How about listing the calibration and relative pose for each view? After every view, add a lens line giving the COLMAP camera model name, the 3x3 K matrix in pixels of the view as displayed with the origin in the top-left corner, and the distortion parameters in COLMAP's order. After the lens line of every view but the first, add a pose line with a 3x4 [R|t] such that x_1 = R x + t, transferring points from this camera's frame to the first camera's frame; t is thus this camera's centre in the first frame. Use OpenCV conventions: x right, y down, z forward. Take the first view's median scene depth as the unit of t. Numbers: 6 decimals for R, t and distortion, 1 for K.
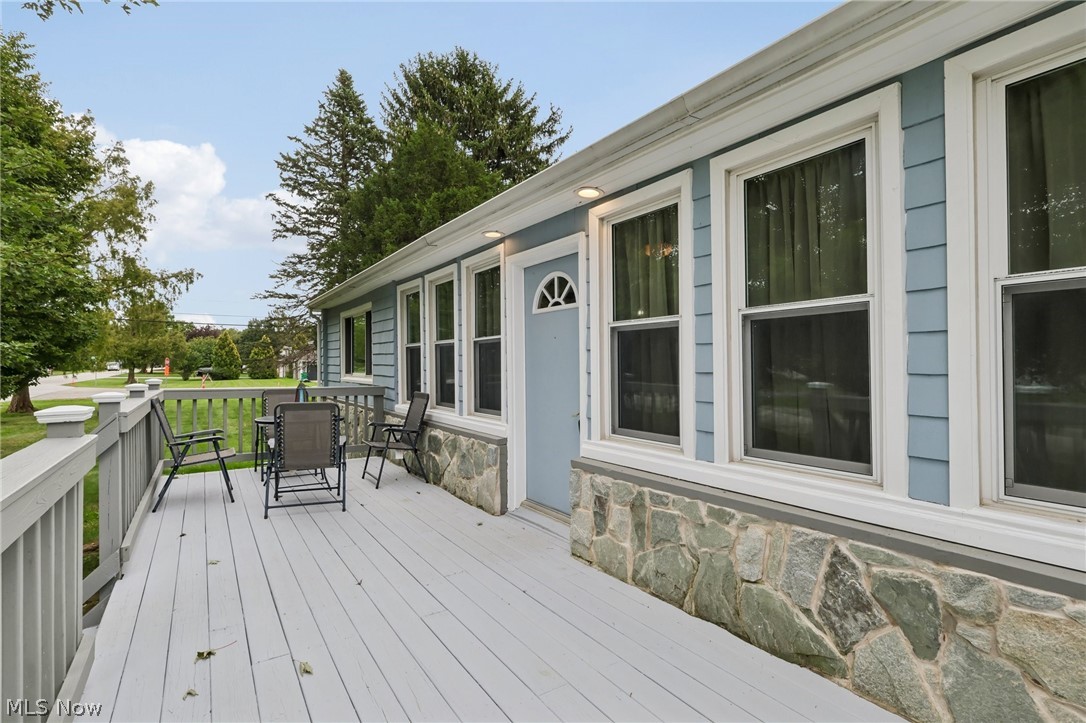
lens RADIAL K [[507.4, 0, 548.7], [0, 507.4, 360.1], [0, 0, 1]] dist [0.003868, 0.000804]
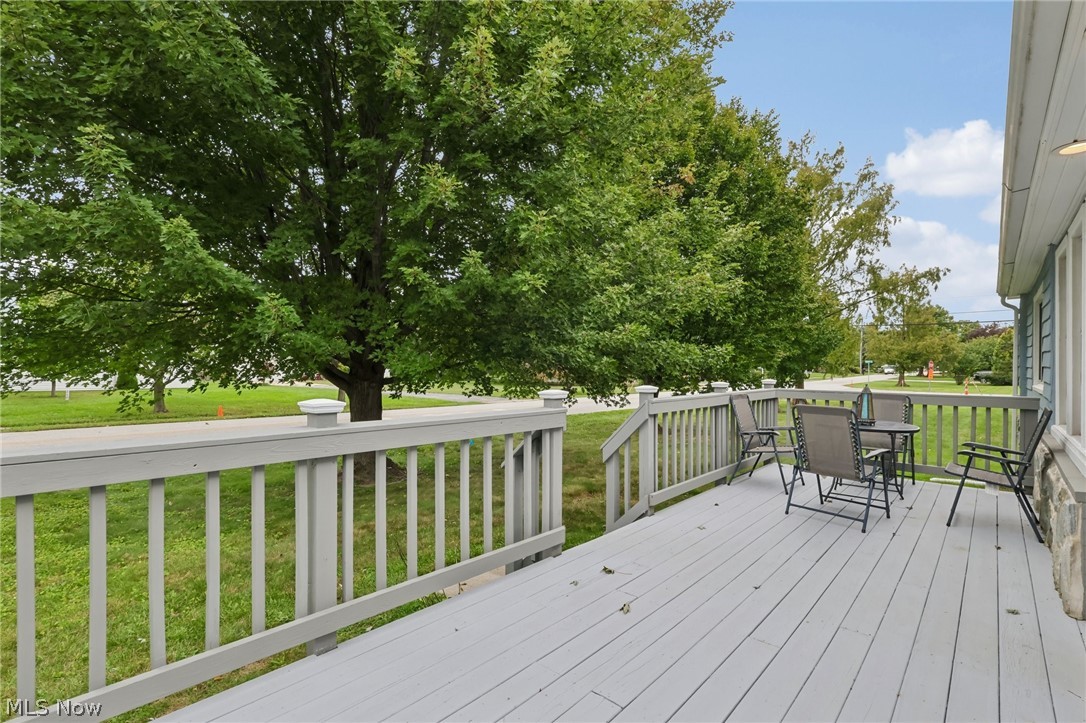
lens RADIAL K [[528.0, 0, 534.6], [0, 528.0, 381.6], [0, 0, 1]] dist [0.004224, 0.000524]
pose [[0.242836, 0.026105, -0.969716, 0.071402], [0.007074, 0.999564, 0.028680, 0.001086], [0.970042, -0.013824, 0.242545, 0.047055]]
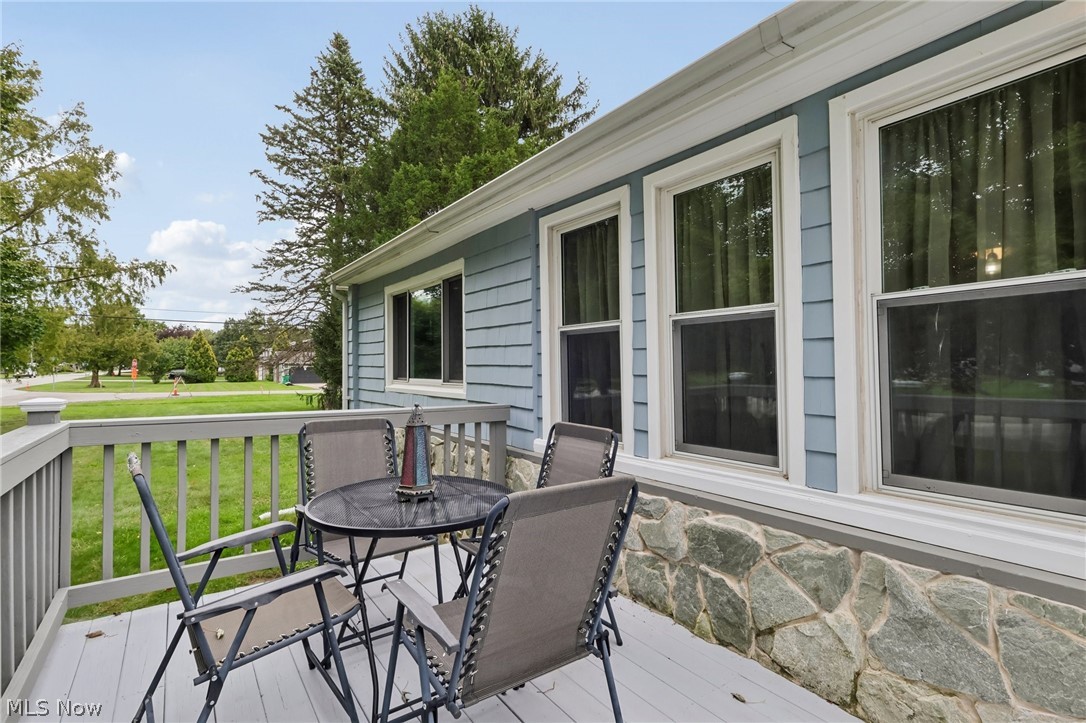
lens RADIAL K [[507.4, 0, 545.8], [0, 507.4, 361.0], [0, 0, 1]] dist [0.003868, 0.000804]
pose [[0.999498, 0.001762, 0.031638, -0.083975], [-0.001636, 0.999991, -0.004027, 0.001969], [-0.031644, 0.003973, 0.999491, 0.125796]]
